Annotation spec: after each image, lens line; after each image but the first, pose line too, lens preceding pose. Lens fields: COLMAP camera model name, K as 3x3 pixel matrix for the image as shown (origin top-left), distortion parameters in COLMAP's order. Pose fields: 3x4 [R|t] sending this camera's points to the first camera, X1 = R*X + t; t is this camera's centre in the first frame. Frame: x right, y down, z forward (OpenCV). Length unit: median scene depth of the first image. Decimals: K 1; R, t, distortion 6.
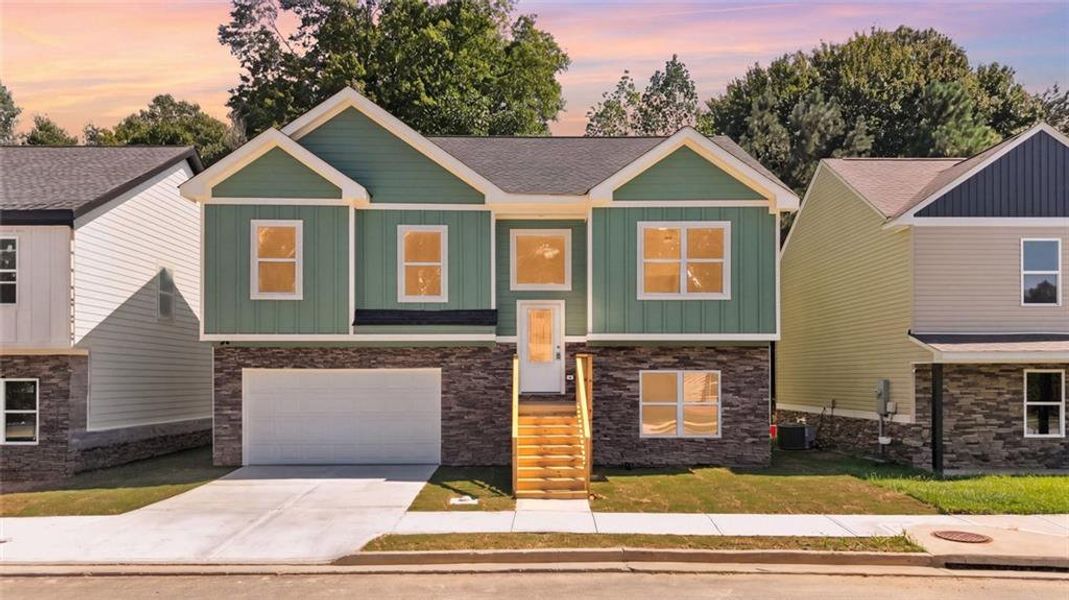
lens RADIAL K [[738.9, 0, 537.1], [0, 738.9, 372.4], [0, 0, 1]] dist [0.032750, -0.033623]
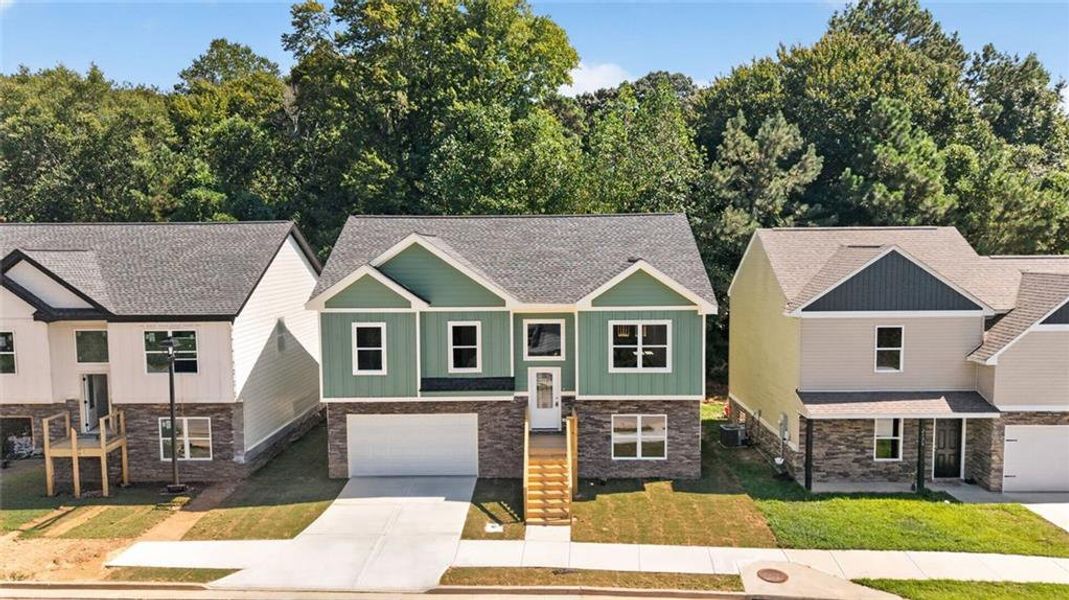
lens RADIAL K [[718.6, 0, 534.5], [0, 718.6, 300.0], [0, 0, 1]] dist [0.025535, -0.023608]
pose [[0.999204, -0.004627, -0.039618, 0.042997], [0.008265, 0.995710, 0.092162, -0.366410], [0.039021, -0.092416, 0.994956, -0.415628]]
